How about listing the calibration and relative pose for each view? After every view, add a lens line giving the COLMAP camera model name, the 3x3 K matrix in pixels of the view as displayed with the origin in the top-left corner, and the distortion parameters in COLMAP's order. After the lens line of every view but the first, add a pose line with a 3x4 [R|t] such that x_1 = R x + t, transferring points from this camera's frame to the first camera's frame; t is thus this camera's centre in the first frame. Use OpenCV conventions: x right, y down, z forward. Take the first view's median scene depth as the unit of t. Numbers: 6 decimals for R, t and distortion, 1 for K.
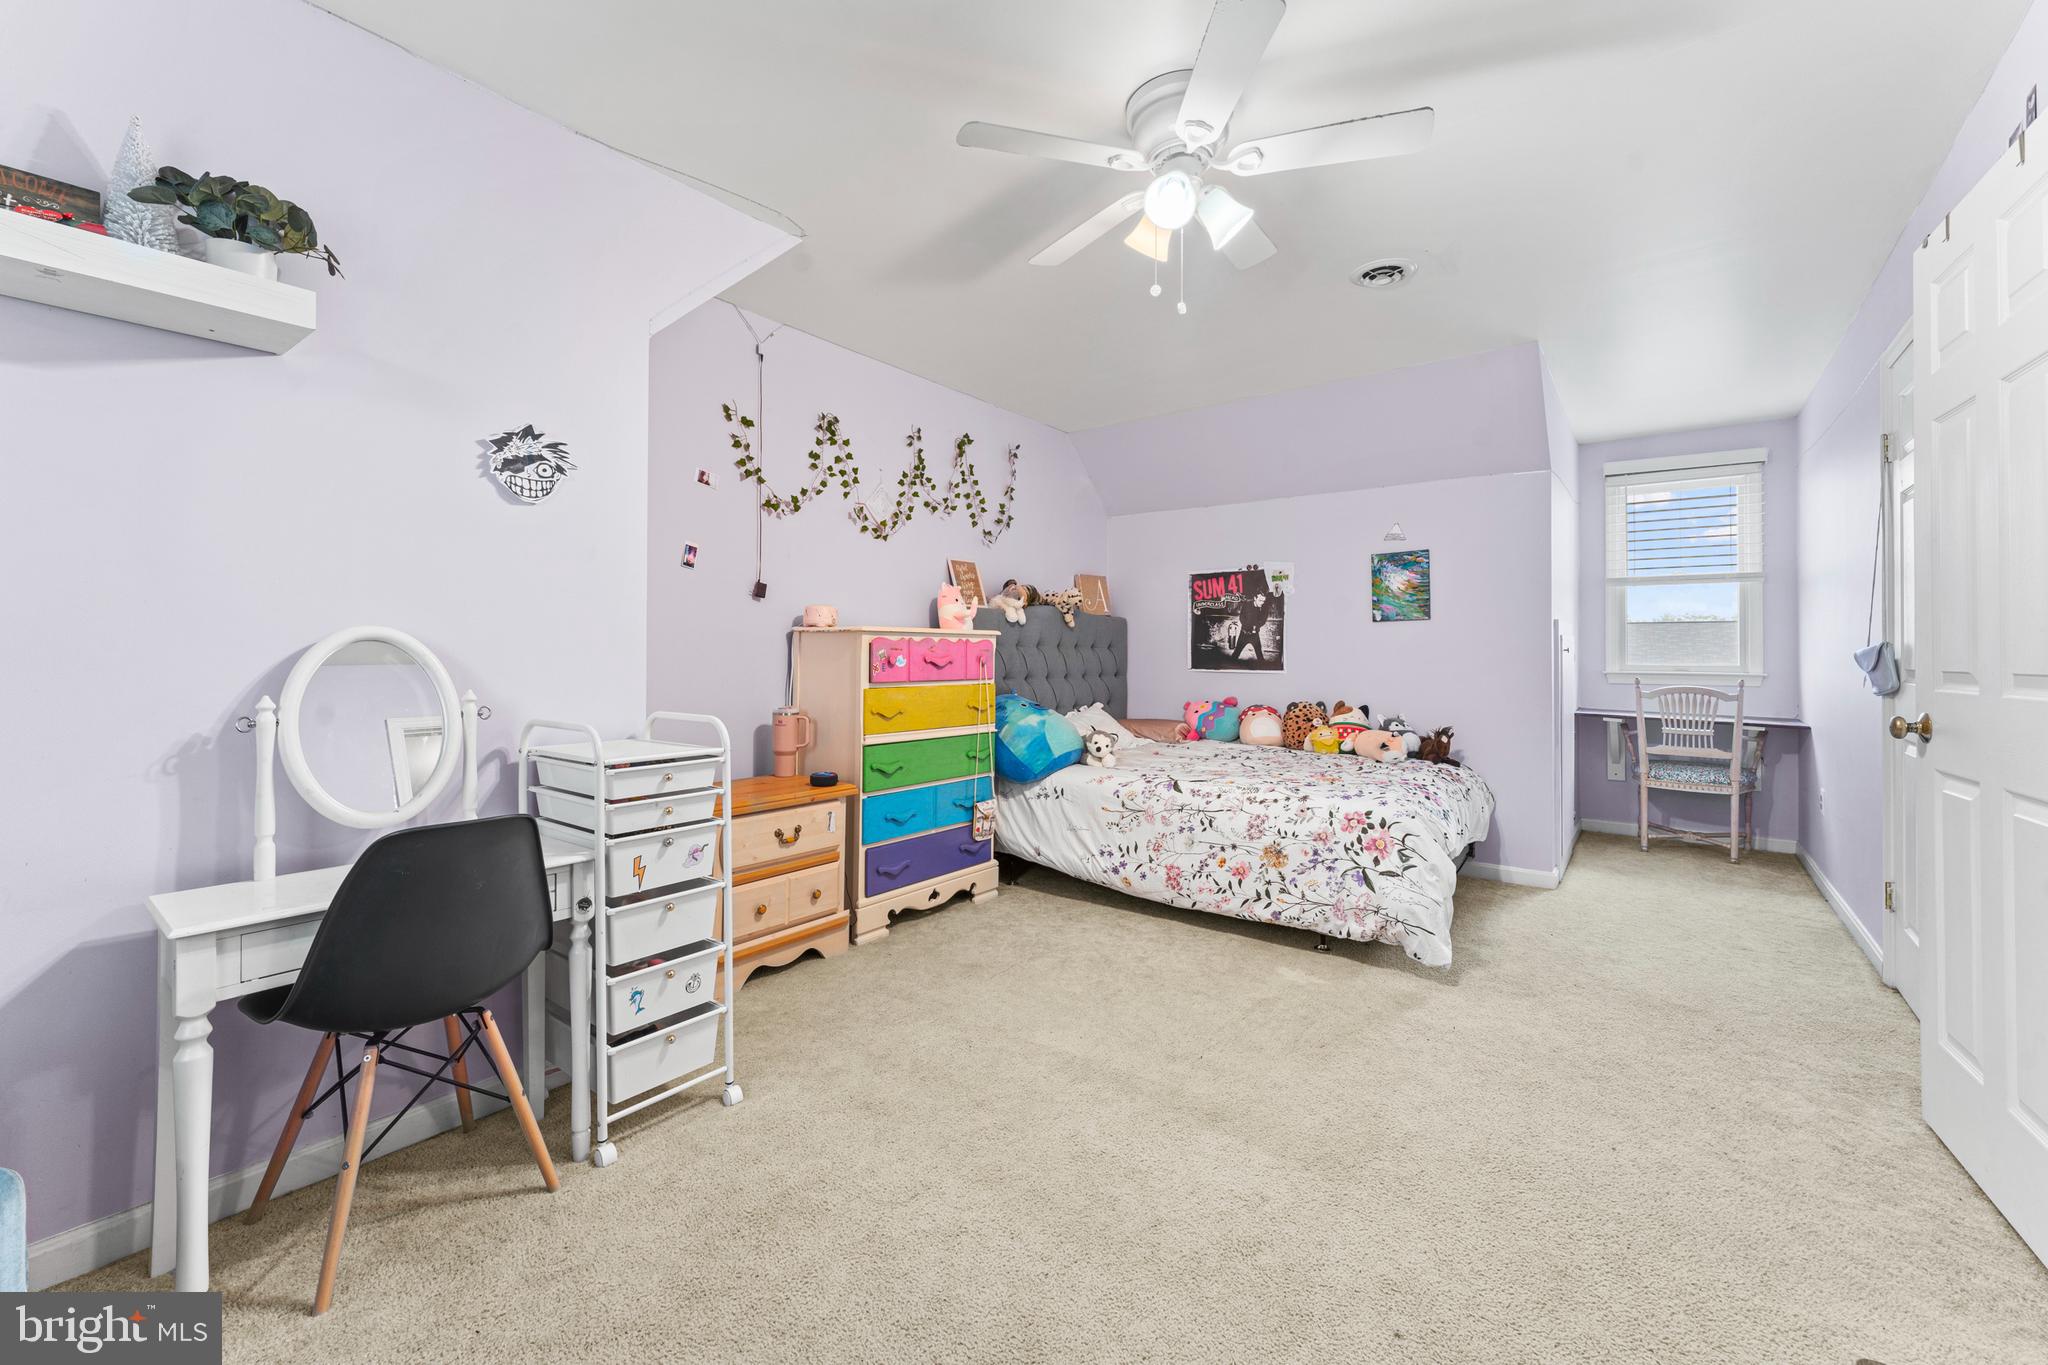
lens RADIAL K [[839.1, 0, 1023.1], [0, 839.1, 654.2], [0, 0, 1]] dist [-0.000019, -0.000002]
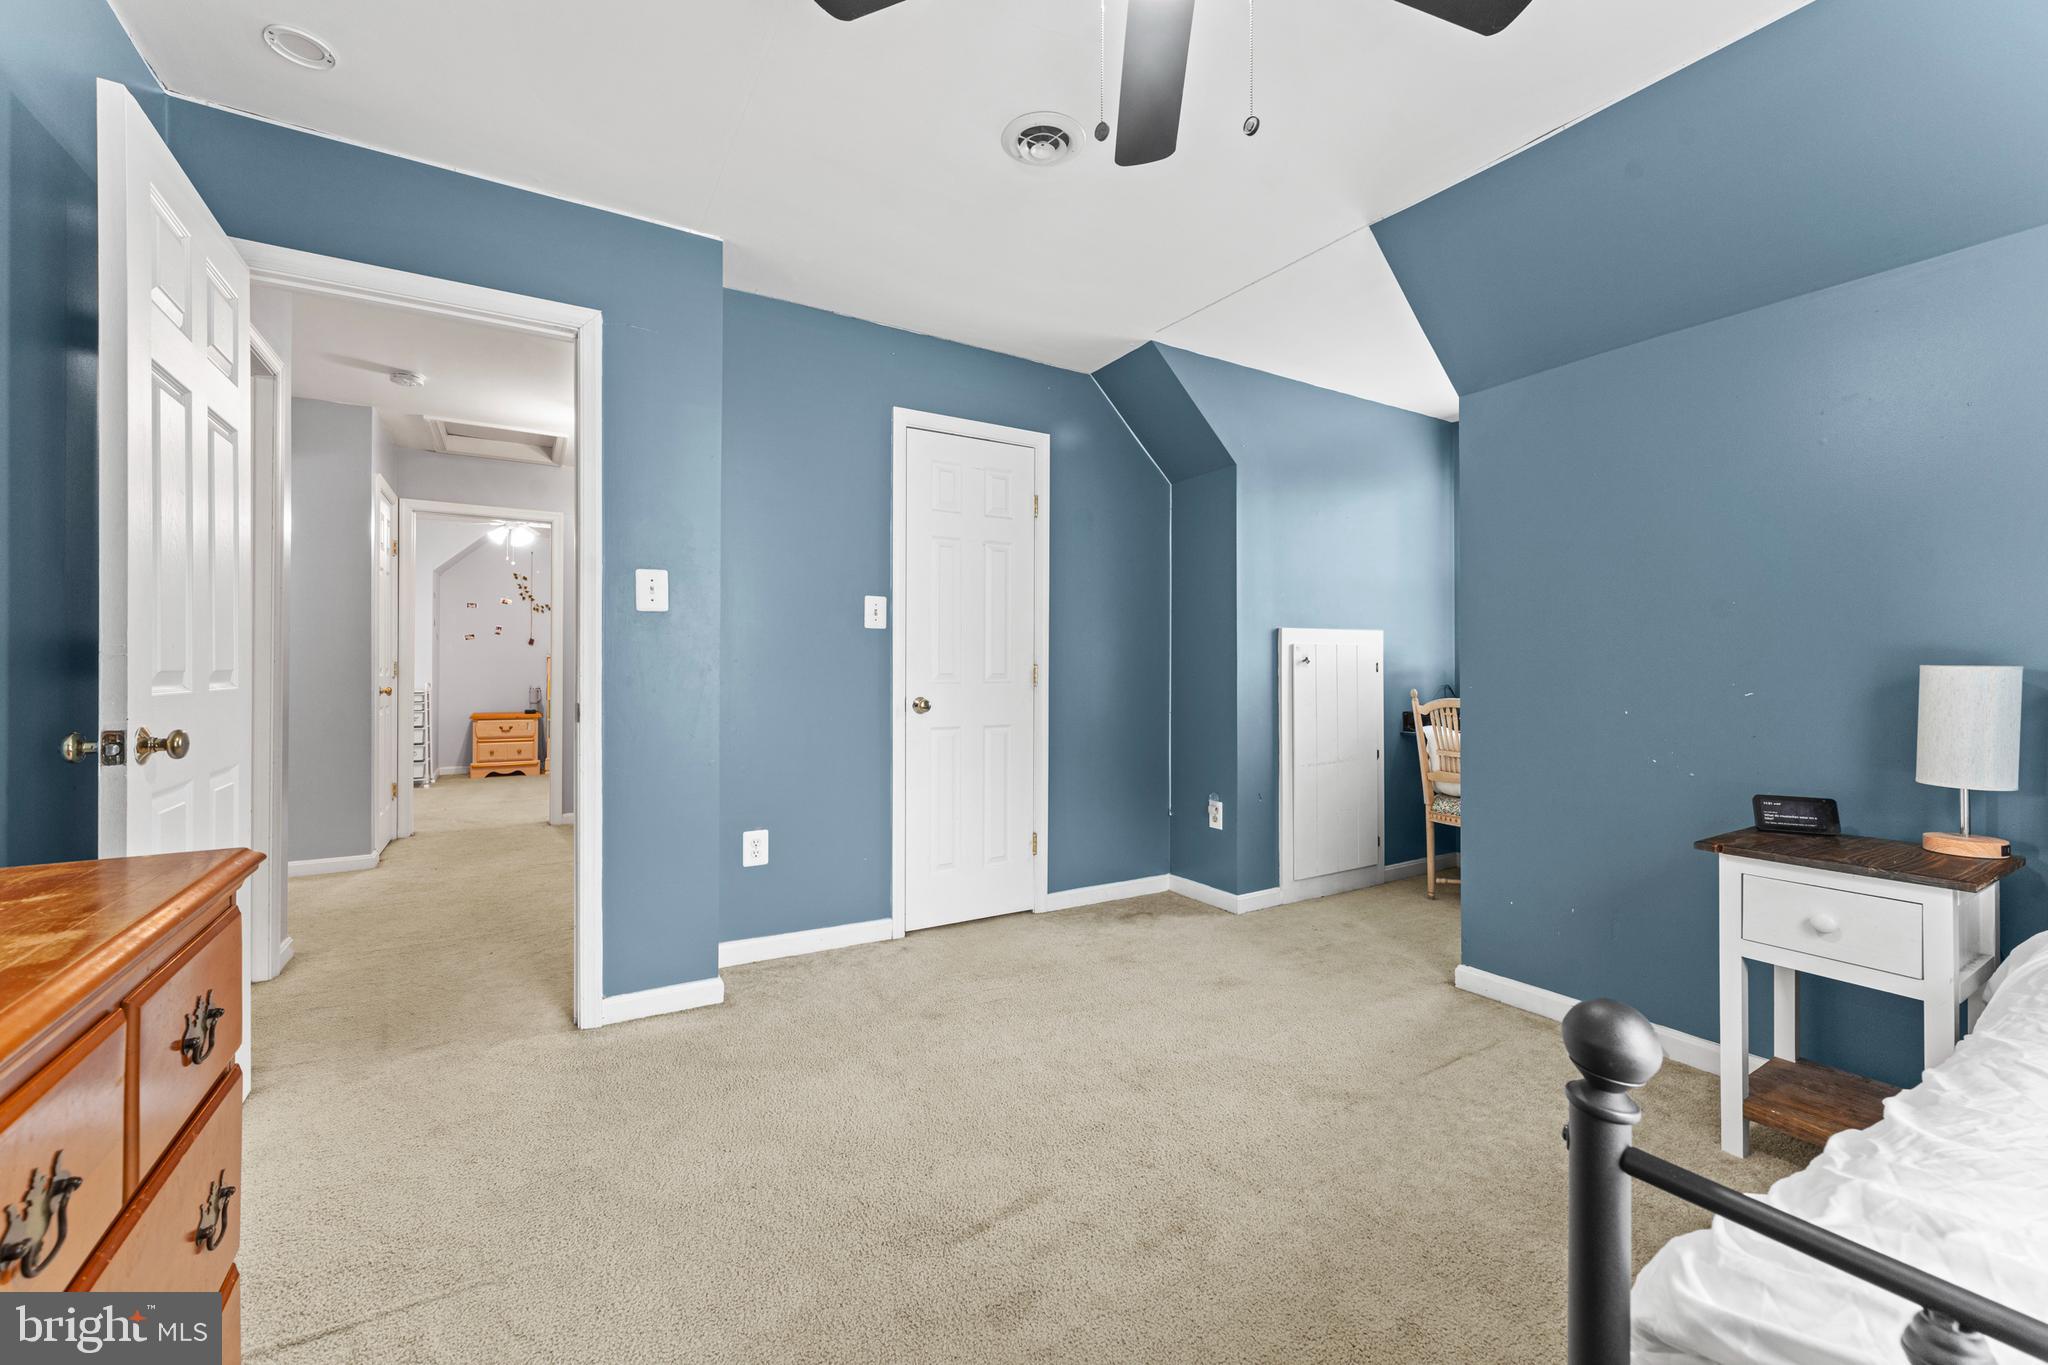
lens RADIAL K [[827.3, 0, 1024.0], [0, 827.3, 682.5], [0, 0, 1]] dist [0.000144, 0.000006]
pose [[0.932966, 0.001596, -0.359961, 2.194131], [0.001484, 0.999965, 0.008280, 0.033882], [0.359961, -0.008260, 0.932931, -0.917379]]
